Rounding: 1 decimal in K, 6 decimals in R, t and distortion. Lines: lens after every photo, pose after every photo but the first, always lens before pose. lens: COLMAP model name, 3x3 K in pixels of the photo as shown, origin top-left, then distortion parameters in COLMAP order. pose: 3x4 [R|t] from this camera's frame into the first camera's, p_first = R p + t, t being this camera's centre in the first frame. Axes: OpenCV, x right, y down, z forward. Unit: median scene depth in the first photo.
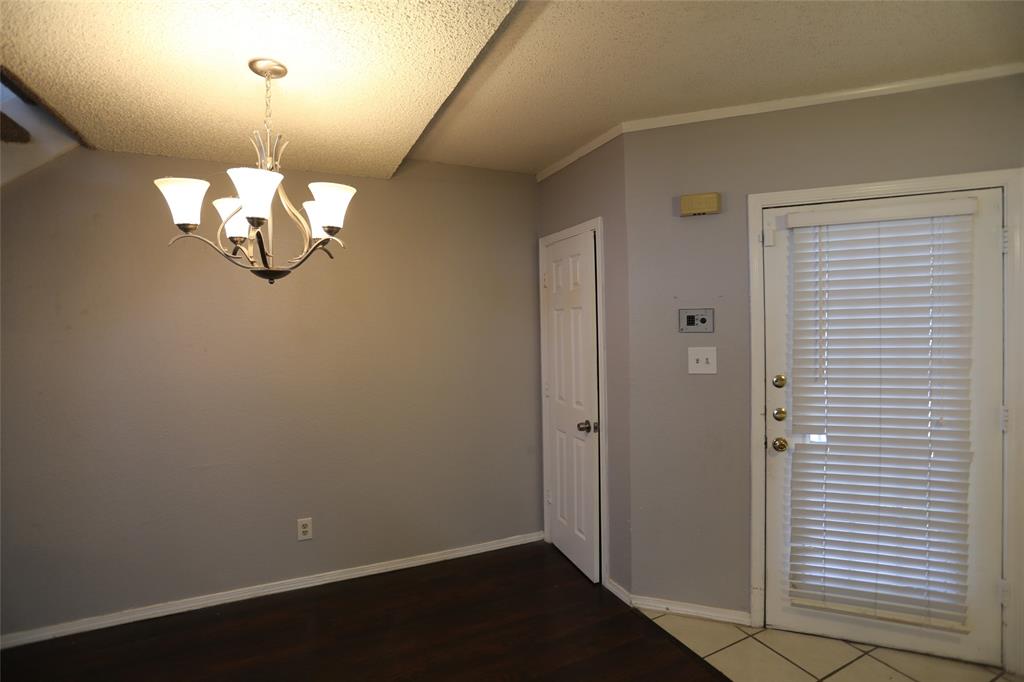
lens RADIAL K [[486.9, 0, 517.4], [0, 486.9, 337.0], [0, 0, 1]] dist [-0.066709, 0.022363]
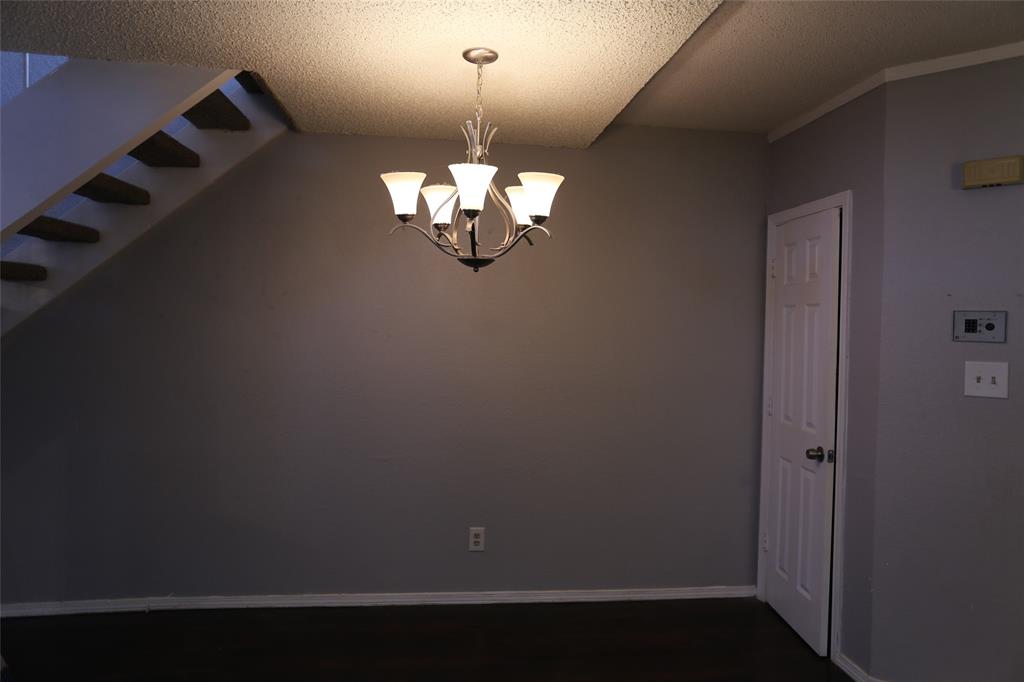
lens RADIAL K [[685.8, 0, 511.2], [0, 685.8, 337.5], [0, 0, 1]] dist [-0.059889, 0.066462]
pose [[0.947298, 0.045005, -0.317177, 0.011270], [-0.044396, 0.998972, 0.009153, 0.006587], [0.317263, 0.005410, 0.948322, -0.242908]]
